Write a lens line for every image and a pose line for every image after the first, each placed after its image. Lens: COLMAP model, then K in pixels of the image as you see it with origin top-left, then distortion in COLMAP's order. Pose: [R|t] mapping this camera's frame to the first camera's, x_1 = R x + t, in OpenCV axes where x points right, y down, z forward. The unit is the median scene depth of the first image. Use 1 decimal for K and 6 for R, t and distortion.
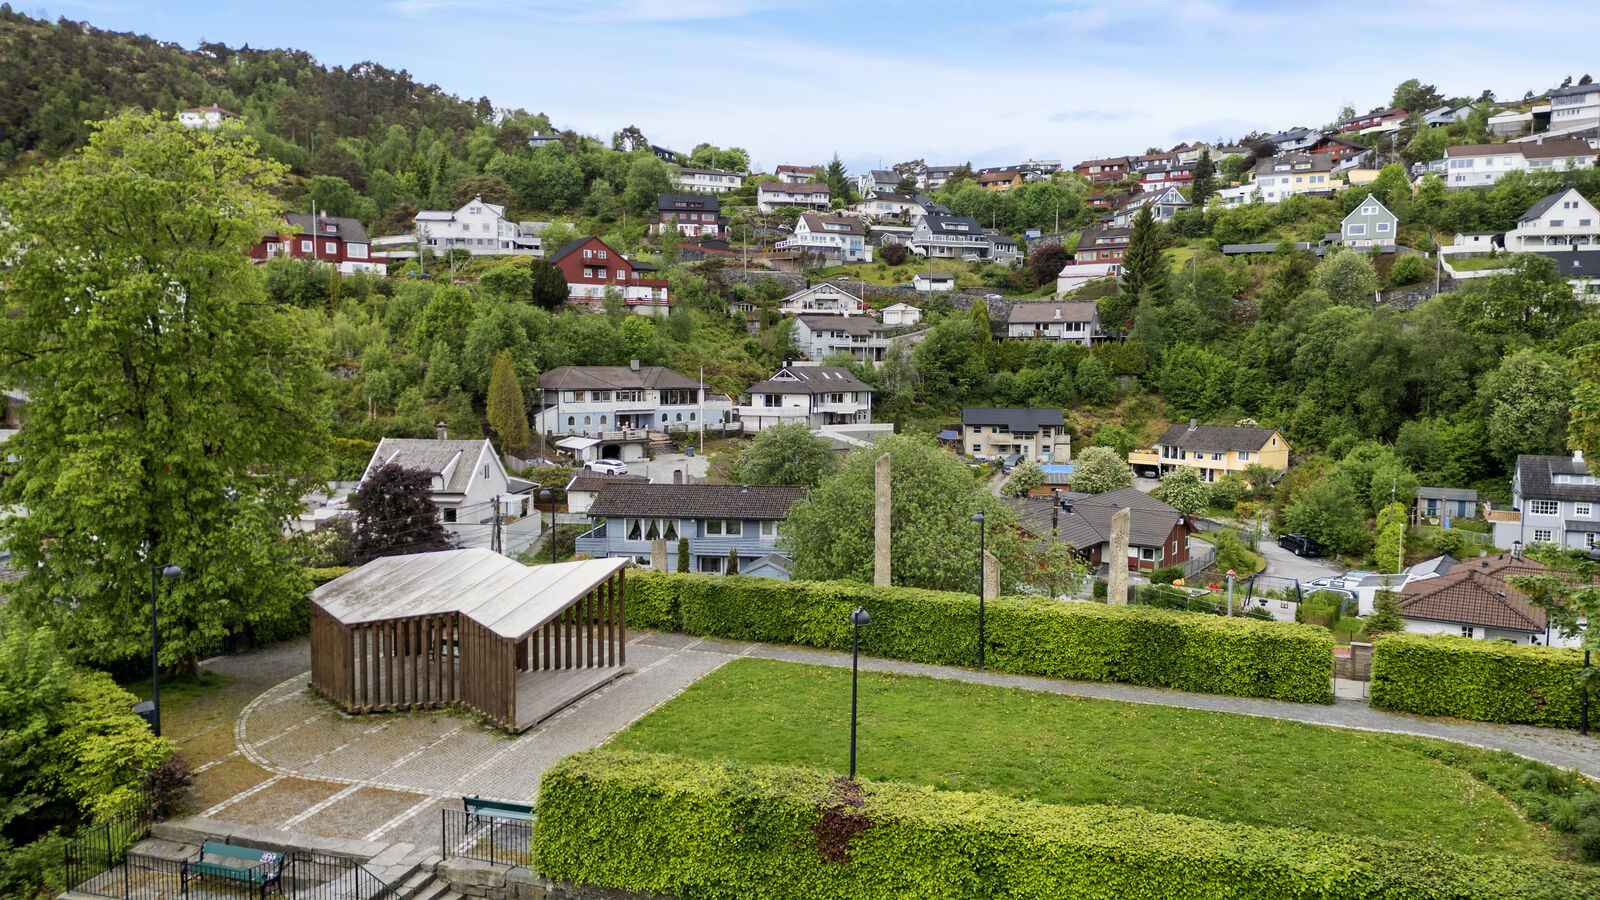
lens RADIAL K [[1161.7, 0, 799.3], [0, 1161.7, 519.2], [0, 0, 1]] dist [0.035272, -0.062923]
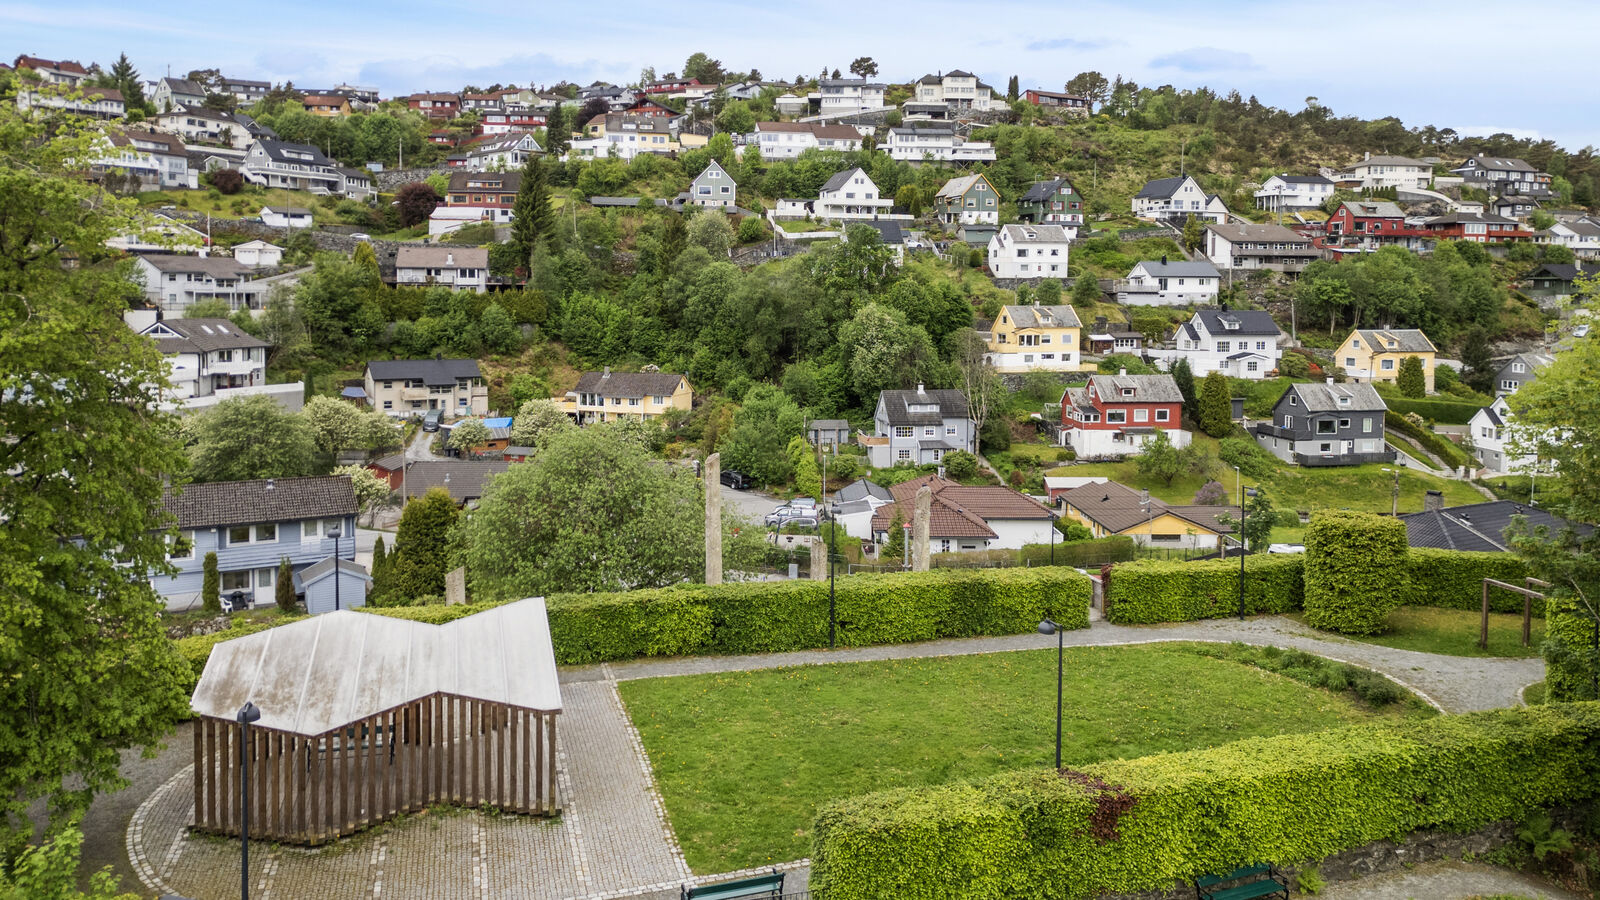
lens RADIAL K [[1213.5, 0, 795.7], [0, 1213.5, 407.6], [0, 0, 1]] dist [0.086491, -0.163112]
pose [[0.779594, -0.059276, 0.623474, -0.194343], [0.076061, 0.997103, -0.000309, -0.033326], [-0.621649, 0.047663, 0.781844, 0.042109]]
